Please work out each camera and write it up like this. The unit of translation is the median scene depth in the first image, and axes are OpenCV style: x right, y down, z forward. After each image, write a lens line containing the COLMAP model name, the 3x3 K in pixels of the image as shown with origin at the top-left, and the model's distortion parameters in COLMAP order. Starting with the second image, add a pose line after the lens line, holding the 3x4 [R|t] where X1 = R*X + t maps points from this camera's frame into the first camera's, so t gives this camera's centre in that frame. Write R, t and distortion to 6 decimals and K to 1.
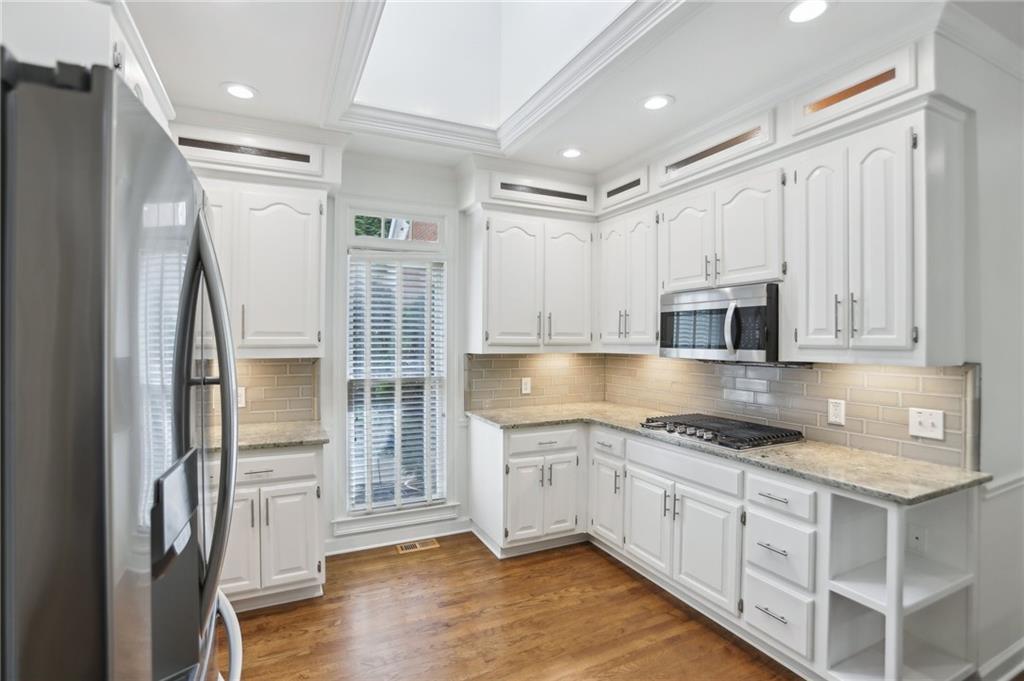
lens RADIAL K [[484.3, 0, 508.1], [0, 484.3, 337.2], [0, 0, 1]] dist [-0.043409, 0.000502]
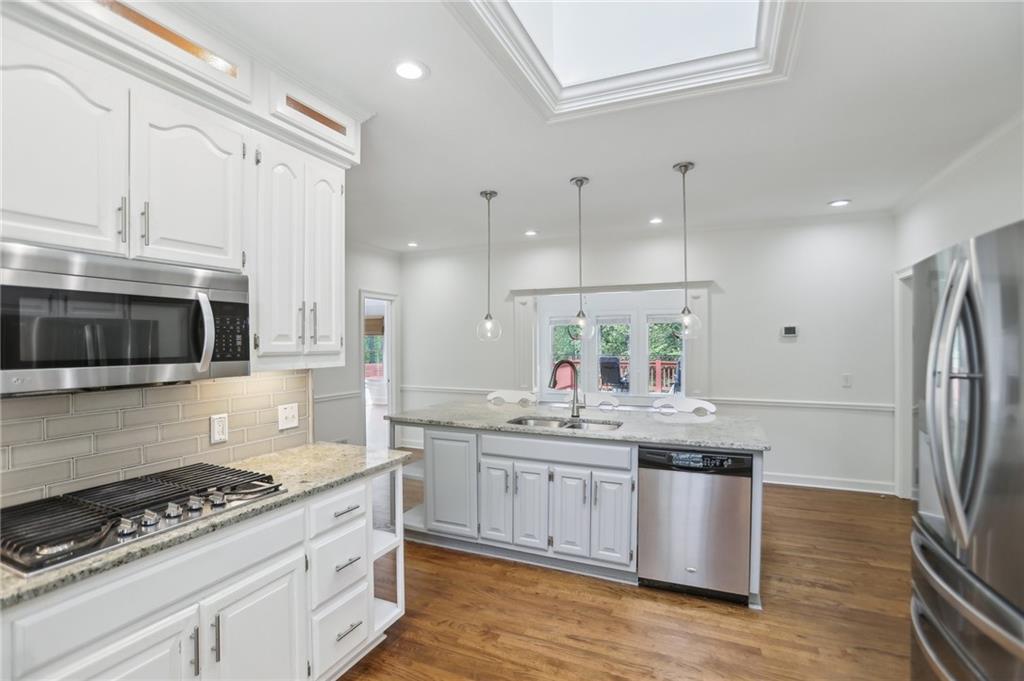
lens RADIAL K [[484.3, 0, 509.2], [0, 484.3, 338.9], [0, 0, 1]] dist [-0.043409, 0.000502]
pose [[-0.655281, 0.002711, 0.755380, -0.373372], [-0.003254, 0.999974, -0.006411, -0.005544], [-0.755378, -0.006659, -0.655255, 1.332113]]
